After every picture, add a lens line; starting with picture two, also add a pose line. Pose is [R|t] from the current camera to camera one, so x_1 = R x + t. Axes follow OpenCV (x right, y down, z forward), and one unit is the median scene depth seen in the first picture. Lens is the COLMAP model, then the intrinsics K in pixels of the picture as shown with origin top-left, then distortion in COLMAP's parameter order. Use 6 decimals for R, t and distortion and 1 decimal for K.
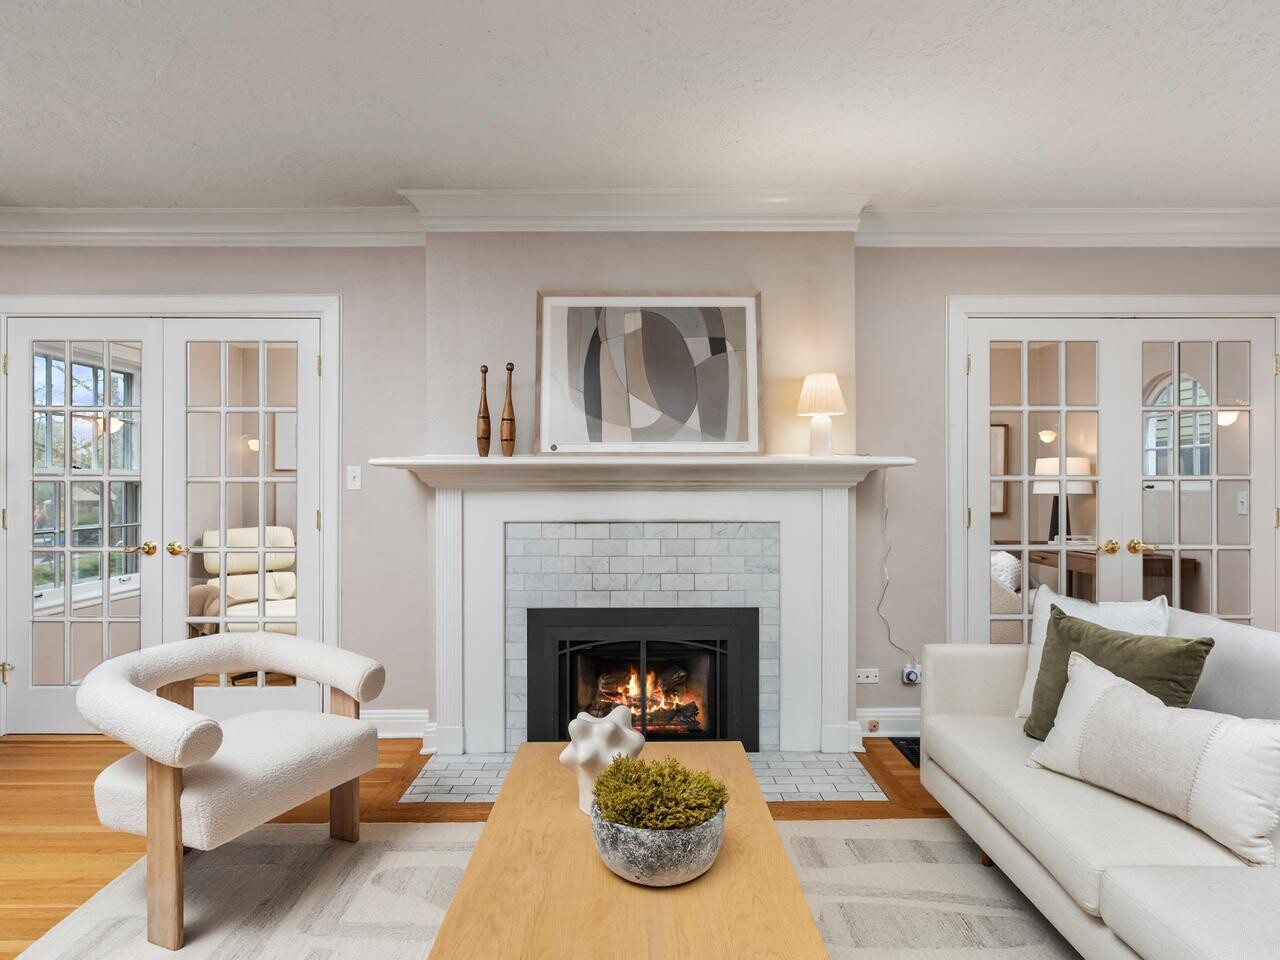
lens RADIAL K [[739.4, 0, 633.3], [0, 739.4, 474.5], [0, 0, 1]] dist [-0.011655, 0.002770]
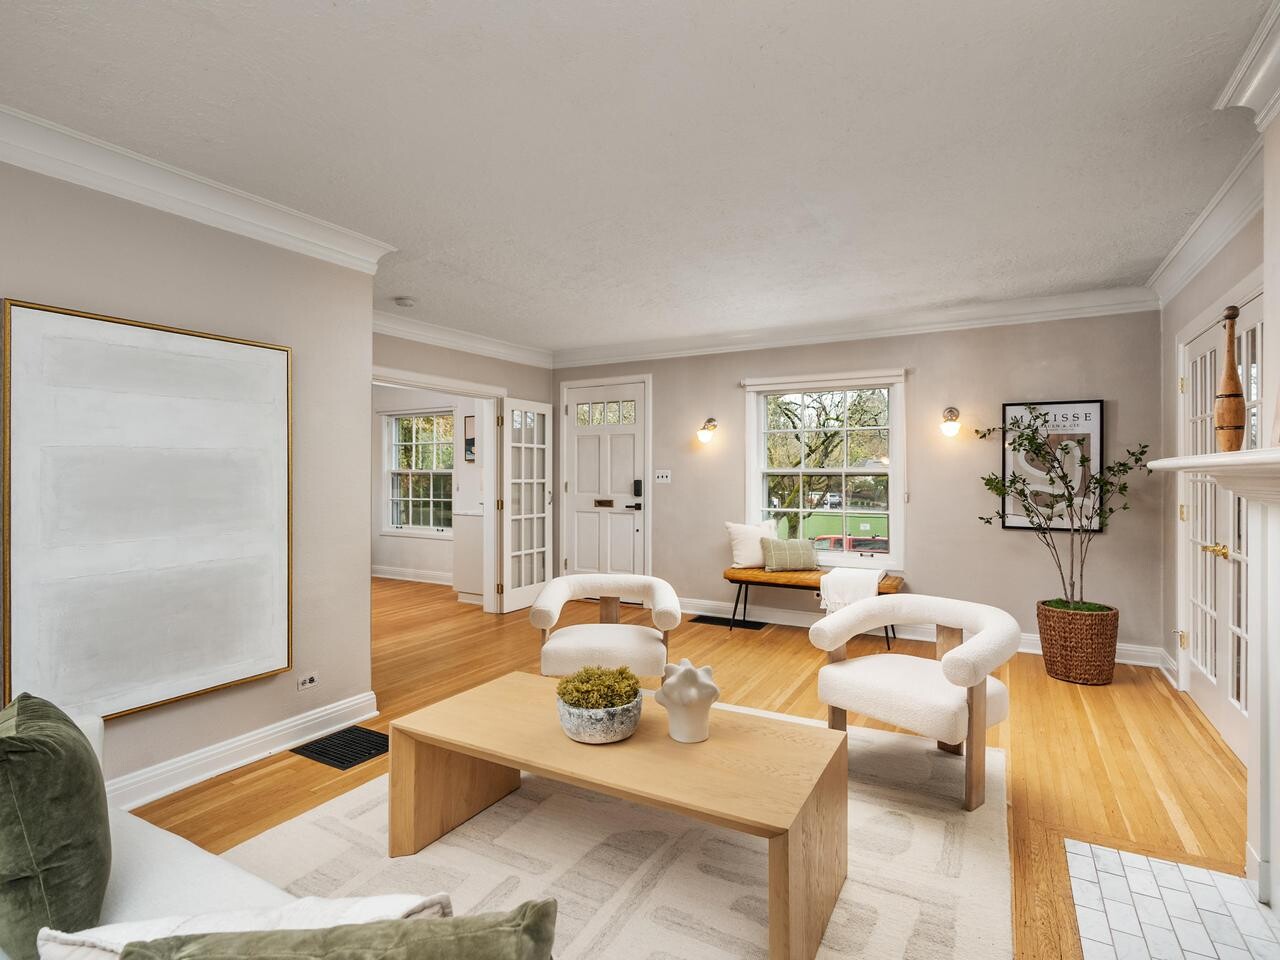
lens RADIAL K [[650.4, 0, 662.0], [0, 650.4, 472.7], [0, 0, 1]] dist [-0.018681, 0.006896]
pose [[-0.471668, -0.000230, -0.881776, 0.533687], [0.003336, 0.999992, -0.002045, -0.007911], [0.881770, -0.003906, -0.471664, 0.802384]]
